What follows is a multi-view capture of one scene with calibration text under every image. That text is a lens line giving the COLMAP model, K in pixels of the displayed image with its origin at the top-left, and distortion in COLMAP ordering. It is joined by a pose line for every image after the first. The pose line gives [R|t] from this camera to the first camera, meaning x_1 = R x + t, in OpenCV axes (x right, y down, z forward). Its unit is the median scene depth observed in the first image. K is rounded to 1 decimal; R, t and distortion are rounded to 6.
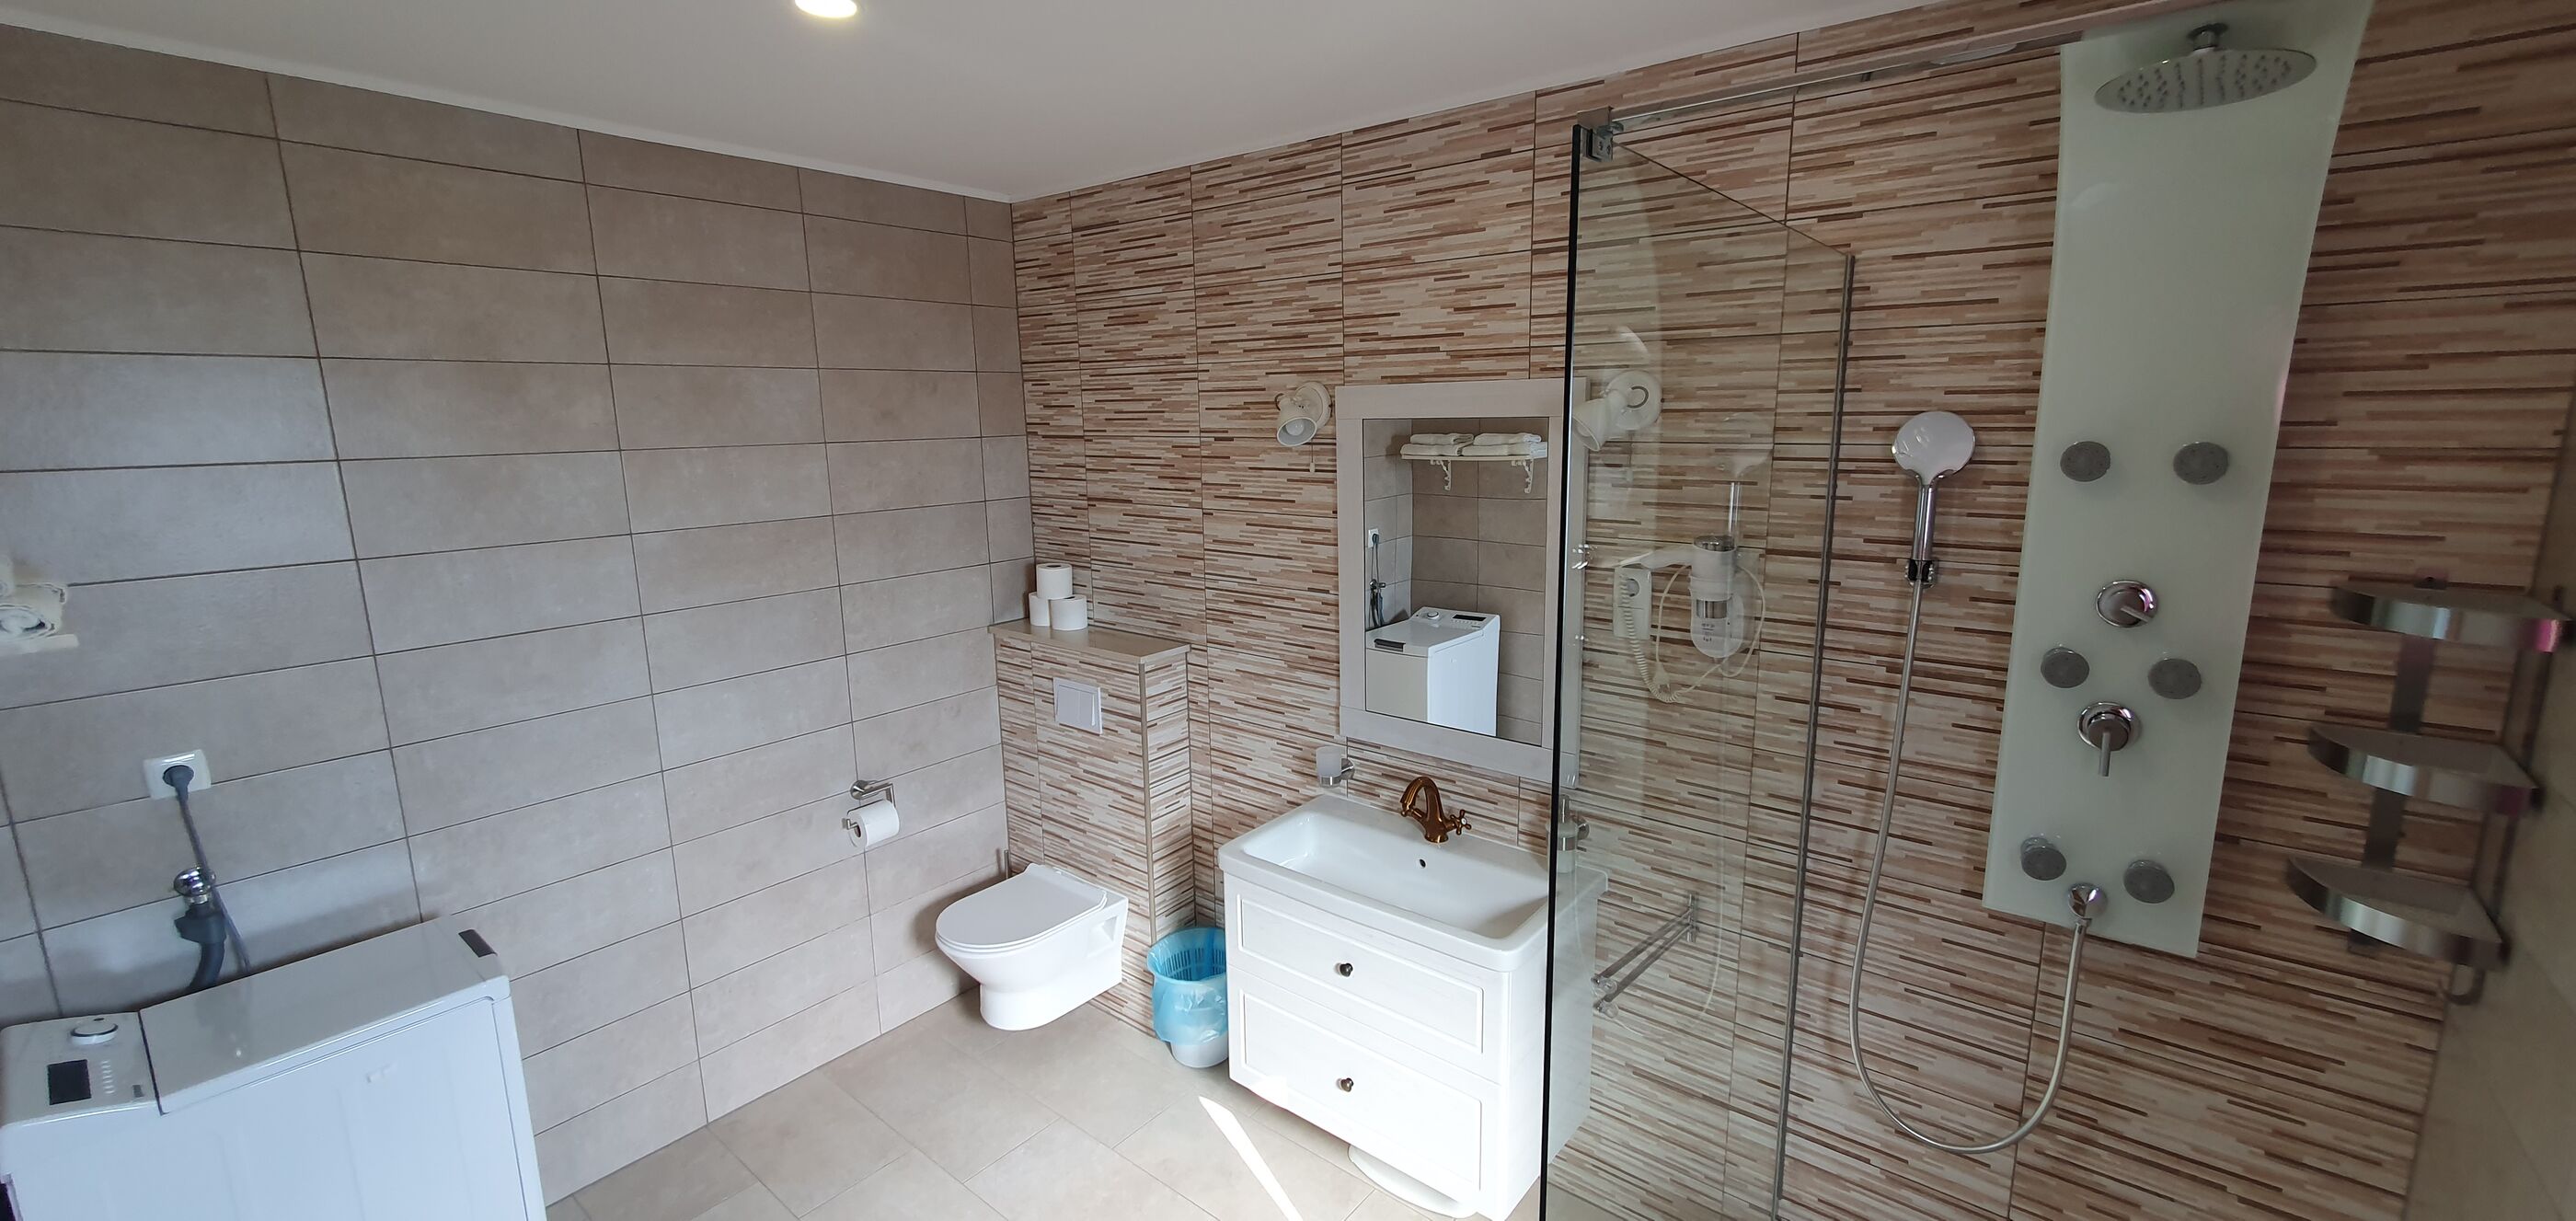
lens RADIAL K [[1021.9, 0, 1287.6], [0, 1021.9, 582.9], [0, 0, 1]] dist [-0.002380, -0.000463]
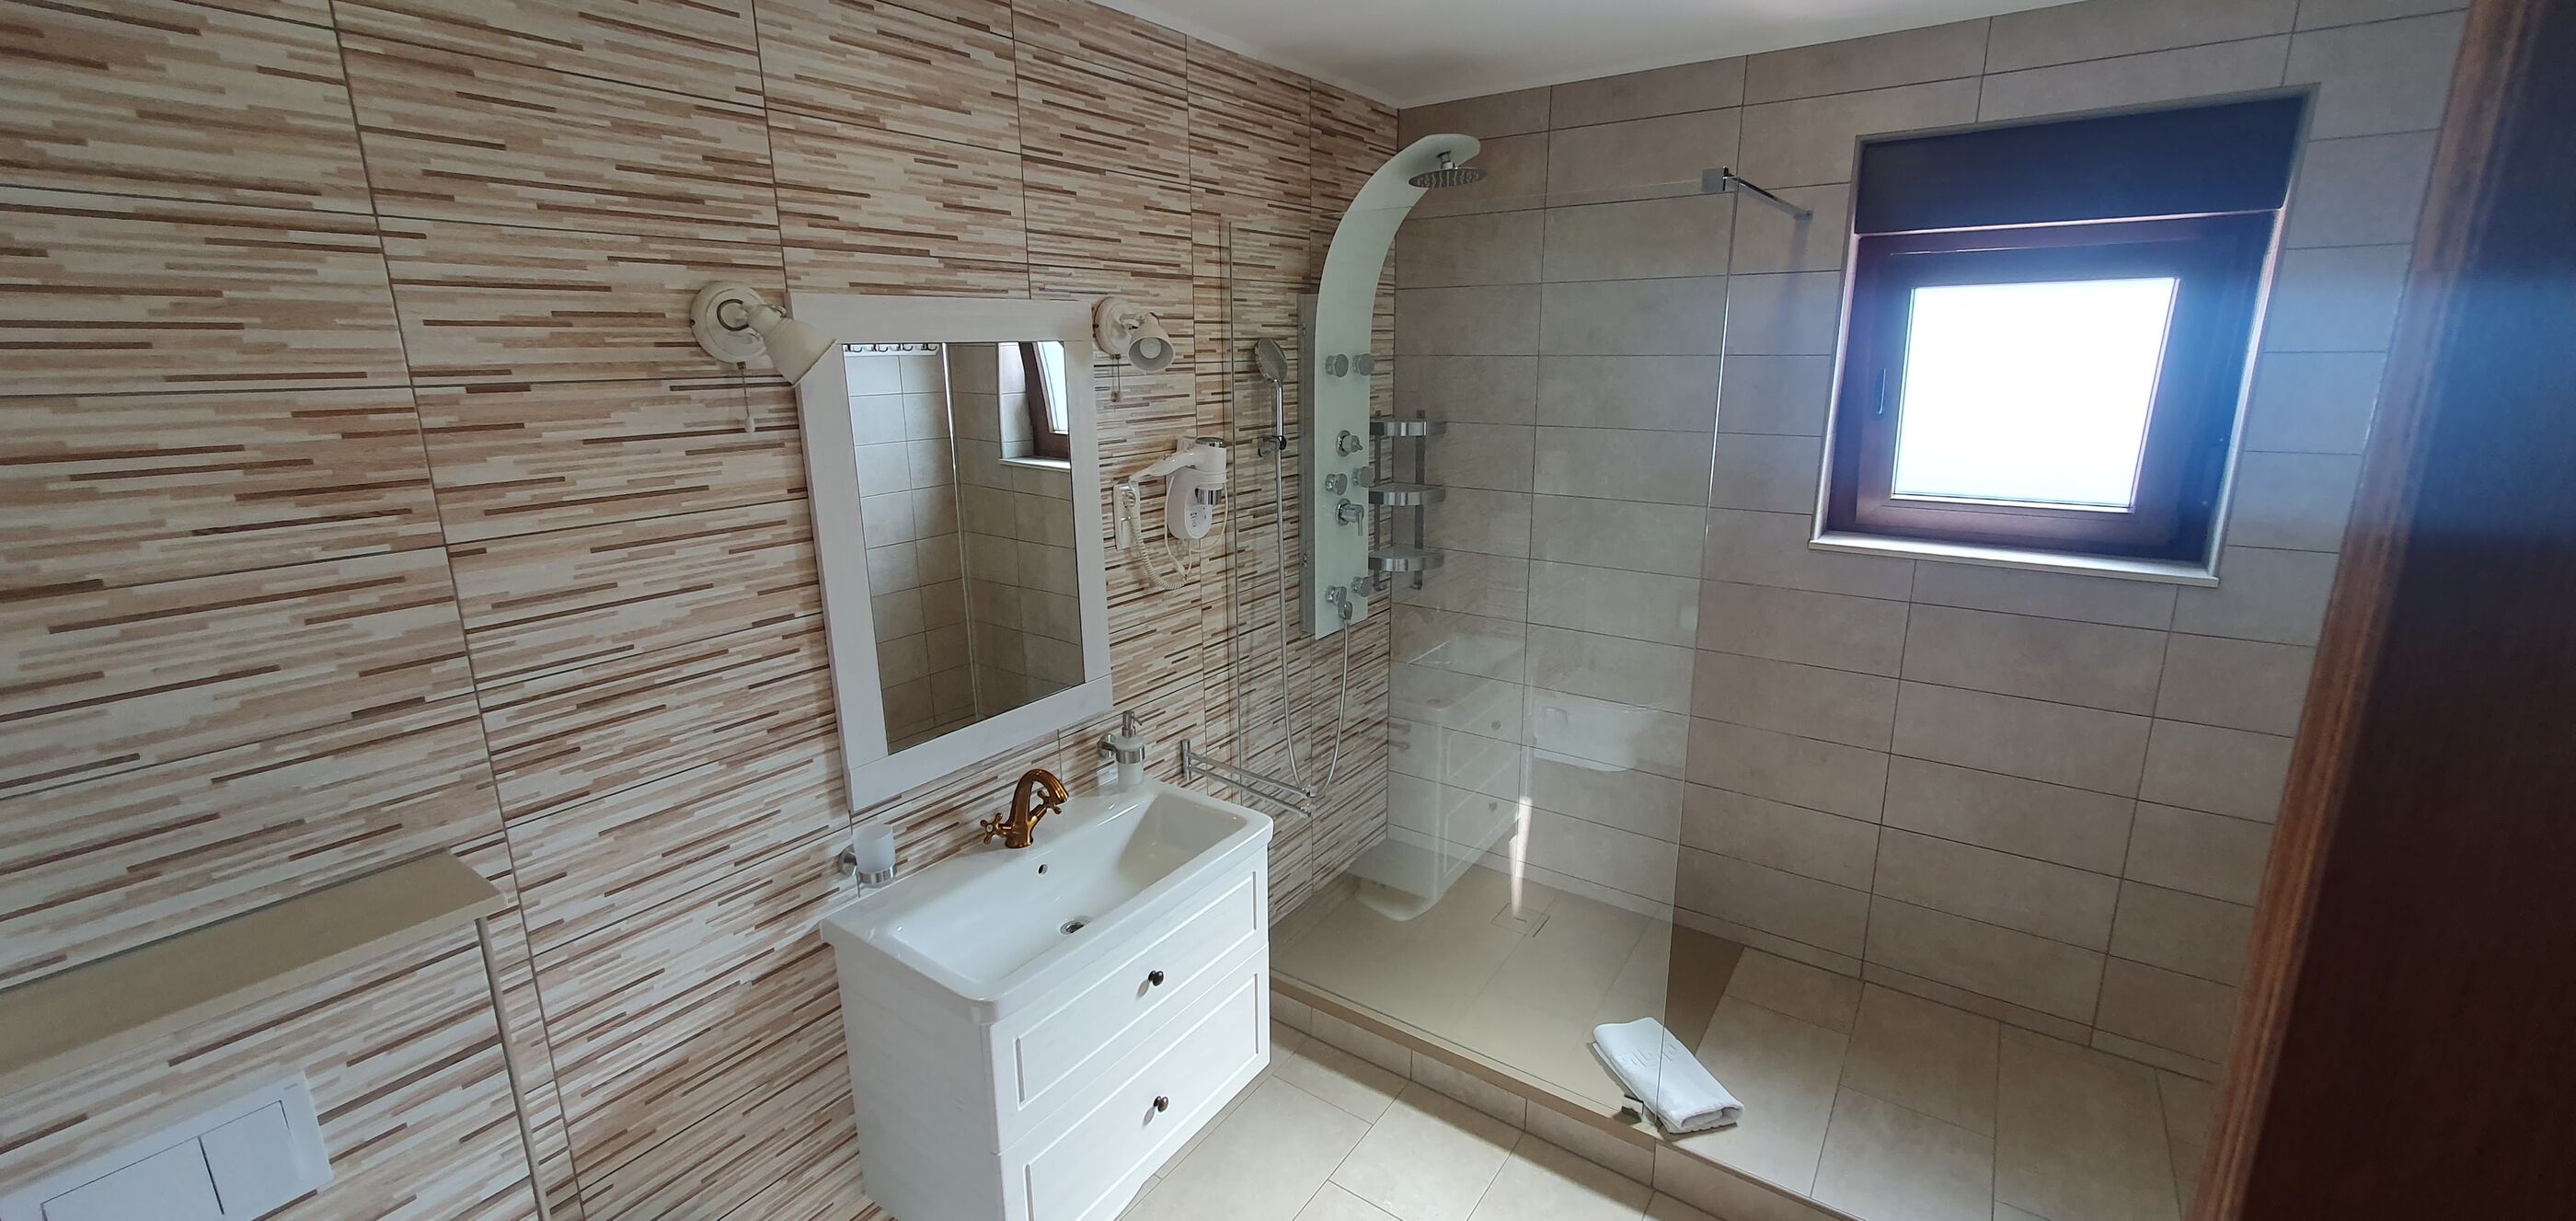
lens RADIAL K [[1021.3, 0, 1287.3], [0, 1021.3, 589.9], [0, 0, 1]] dist [0.001285, -0.000035]
pose [[-0.069438, -0.216245, 0.973867, -0.746482], [0.182992, 0.956897, 0.225525, -0.117400], [-0.980659, 0.193870, -0.026874, 0.869341]]
